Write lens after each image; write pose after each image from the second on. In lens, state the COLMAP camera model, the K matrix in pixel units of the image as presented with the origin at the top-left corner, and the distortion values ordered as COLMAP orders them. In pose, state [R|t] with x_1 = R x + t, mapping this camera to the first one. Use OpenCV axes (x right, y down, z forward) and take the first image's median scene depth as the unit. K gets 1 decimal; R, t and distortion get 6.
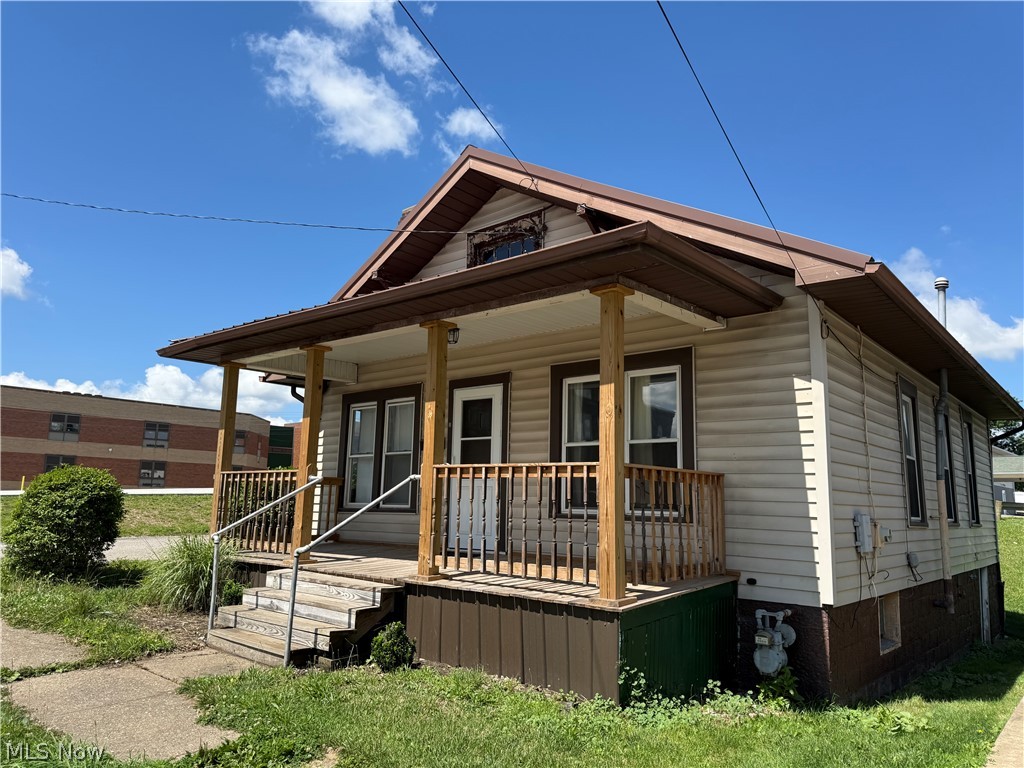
lens RADIAL K [[717.4, 0, 512.0], [0, 717.4, 384.0], [0, 0, 1]] dist [0.089628, -0.128925]
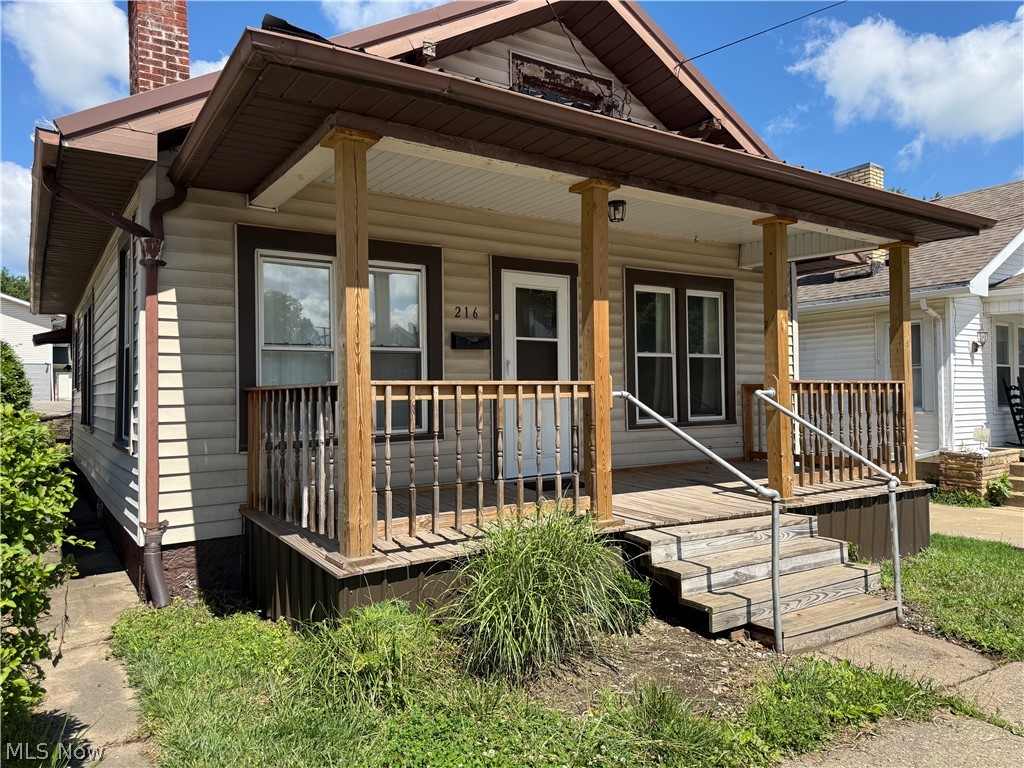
lens RADIAL K [[717.4, 0, 512.0], [0, 717.4, 384.0], [0, 0, 1]] dist [0.089628, -0.128925]
pose [[0.283017, -0.010400, 0.959058, -1.048390], [-0.137671, 0.989146, 0.051353, 0.112951], [-0.949183, -0.146568, 0.278514, 1.025961]]
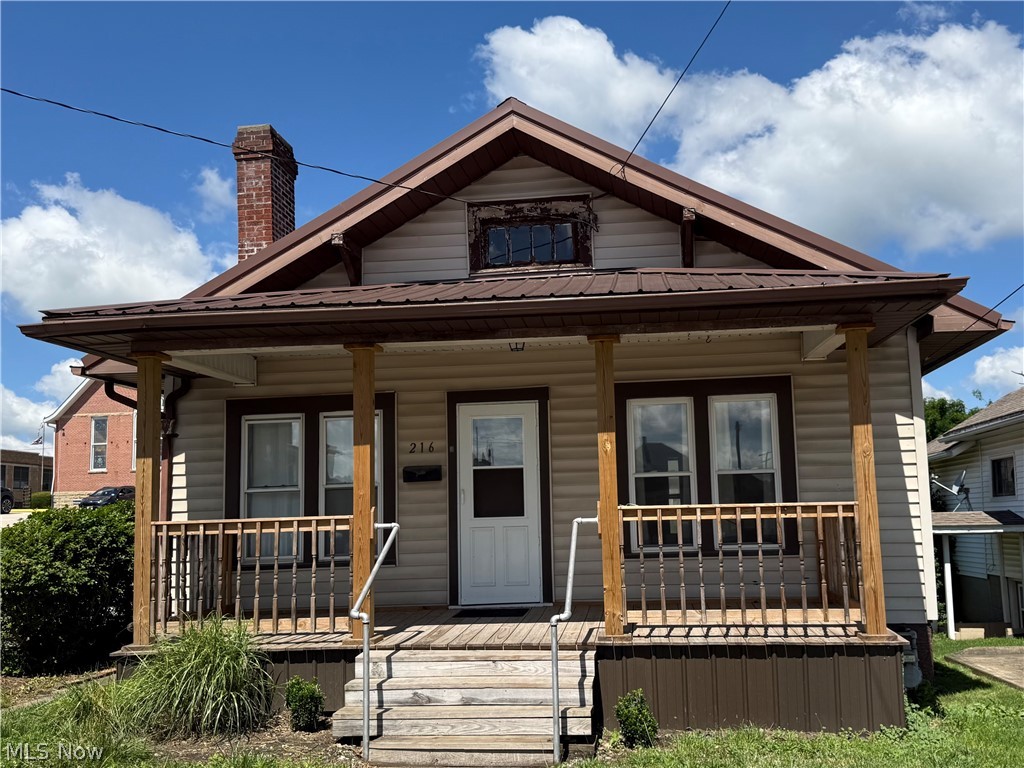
lens RADIAL K [[956.4, 0, 564.7], [0, 956.4, 416.3], [0, 0, 1]] dist [0.125094, -0.002117]
pose [[0.819460, 0.016998, 0.572885, -0.777714], [-0.048642, 0.998016, 0.039966, -0.035212], [-0.571069, -0.060617, 0.818661, 0.103680]]
